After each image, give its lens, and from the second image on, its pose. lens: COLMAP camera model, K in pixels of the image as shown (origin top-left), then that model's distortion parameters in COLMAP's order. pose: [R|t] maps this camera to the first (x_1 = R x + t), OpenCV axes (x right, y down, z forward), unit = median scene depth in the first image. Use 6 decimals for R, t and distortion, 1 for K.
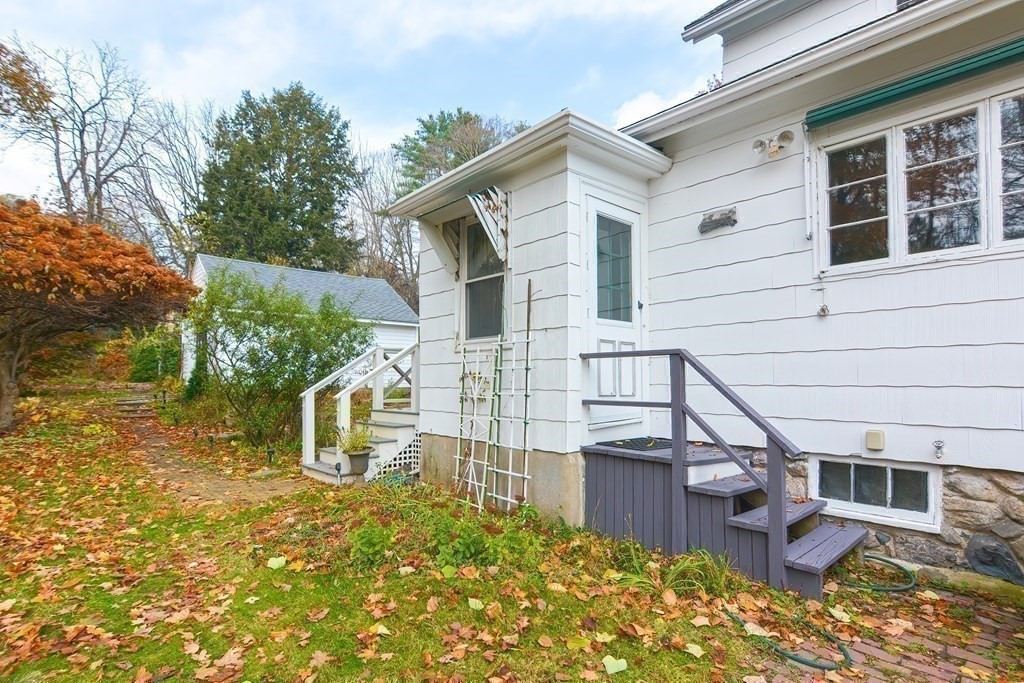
lens RADIAL K [[500.8, 0, 512.0], [0, 500.8, 341.5], [0, 0, 1]] dist [-0.003768, -0.000669]
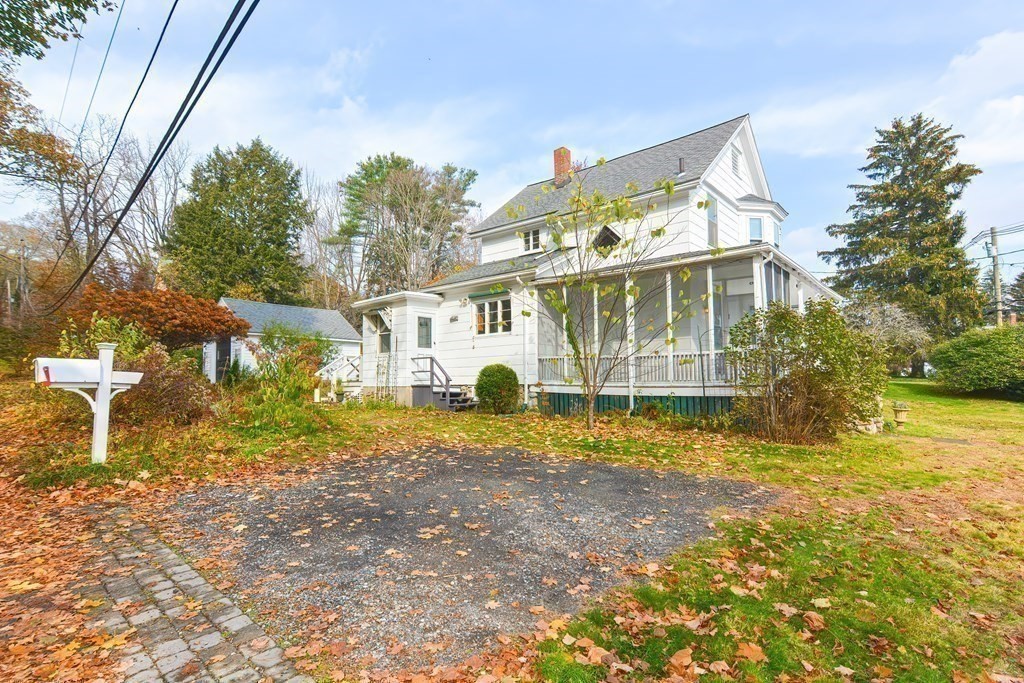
lens RADIAL K [[542.0, 0, 513.6], [0, 542.0, 367.5], [0, 0, 1]] dist [-0.001810, 0.000175]
pose [[0.995477, 0.000538, 0.094997, 0.070208], [-0.003984, 0.999341, 0.036087, -0.007001], [-0.094915, -0.036302, 0.994823, -0.404174]]
